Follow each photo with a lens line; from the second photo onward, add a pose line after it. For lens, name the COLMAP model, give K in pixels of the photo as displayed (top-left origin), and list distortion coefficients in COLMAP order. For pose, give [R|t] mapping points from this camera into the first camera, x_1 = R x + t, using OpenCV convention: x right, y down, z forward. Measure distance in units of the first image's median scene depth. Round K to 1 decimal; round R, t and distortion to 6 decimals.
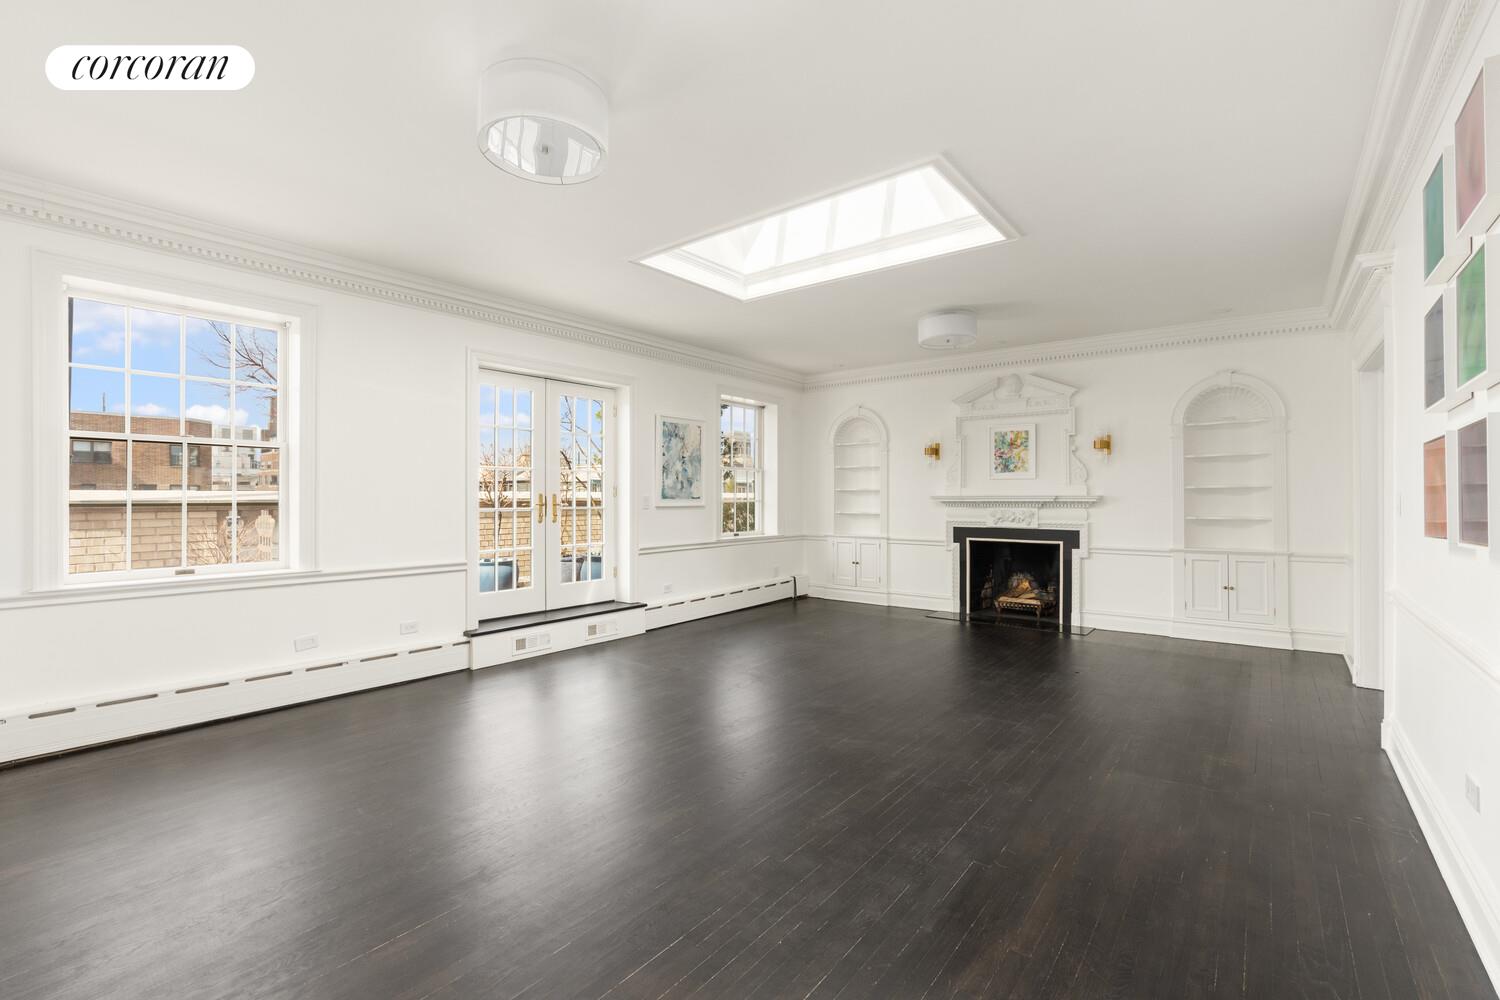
lens RADIAL K [[661.5, 0, 750.8], [0, 661.5, 495.1], [0, 0, 1]] dist [-0.000579, 0.000498]
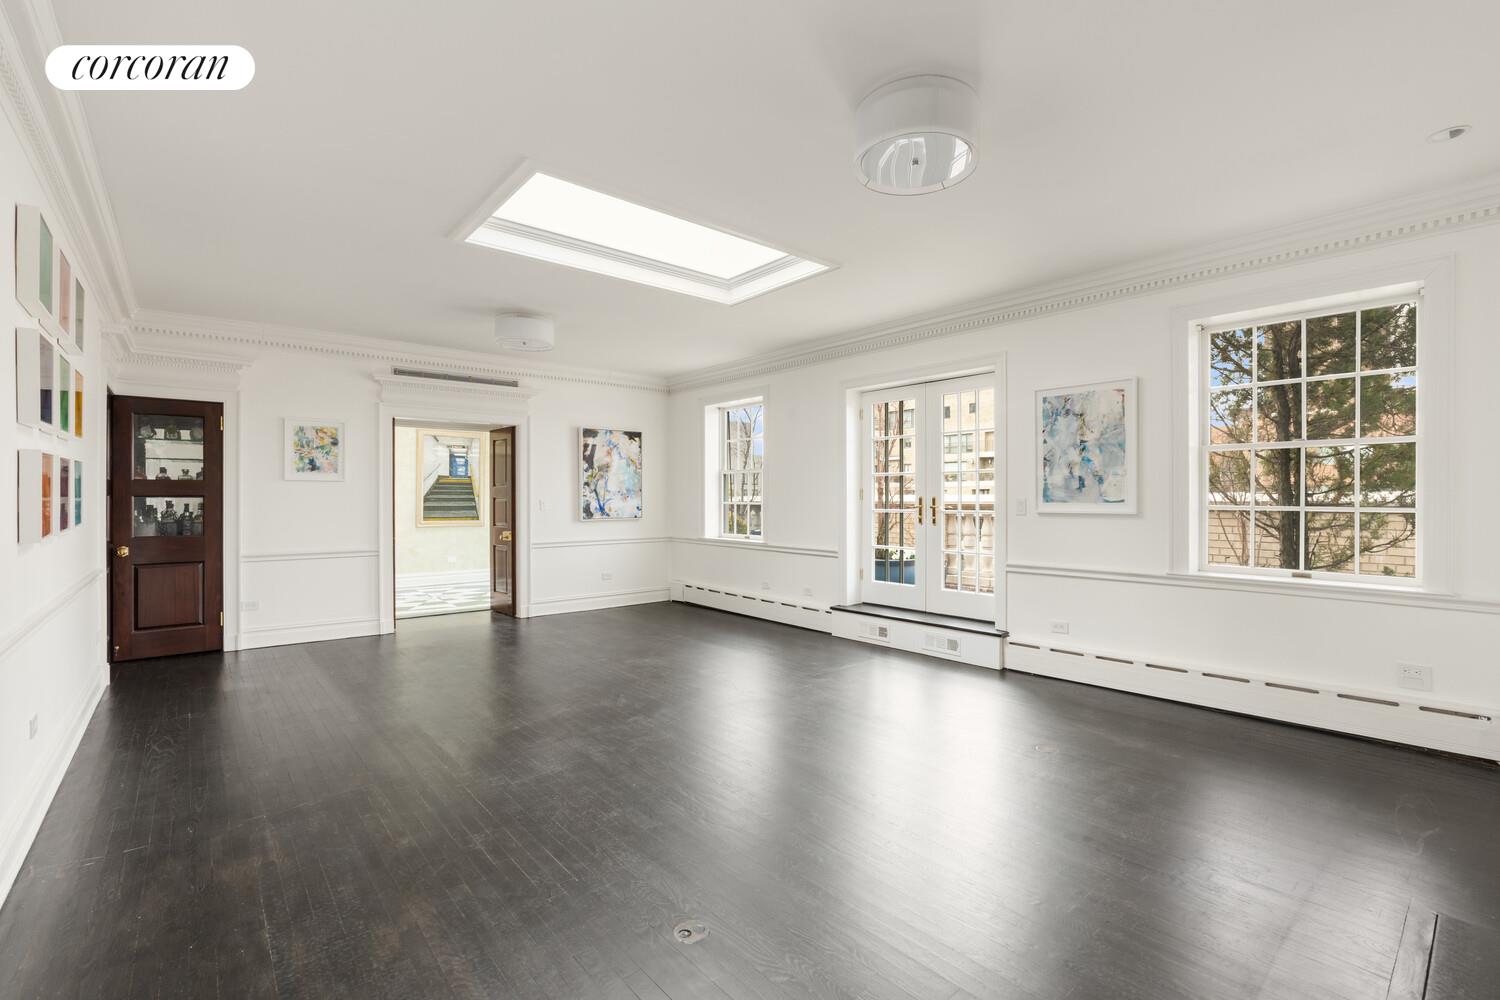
lens RADIAL K [[661.5, 0, 750.1], [0, 661.5, 501.9], [0, 0, 1]] dist [-0.000579, 0.000498]
pose [[-0.172116, 0.002241, -0.985074, 1.120512], [0.001471, 0.999997, 0.002018, 0.005428], [0.985076, -0.001102, -0.172119, 1.384642]]
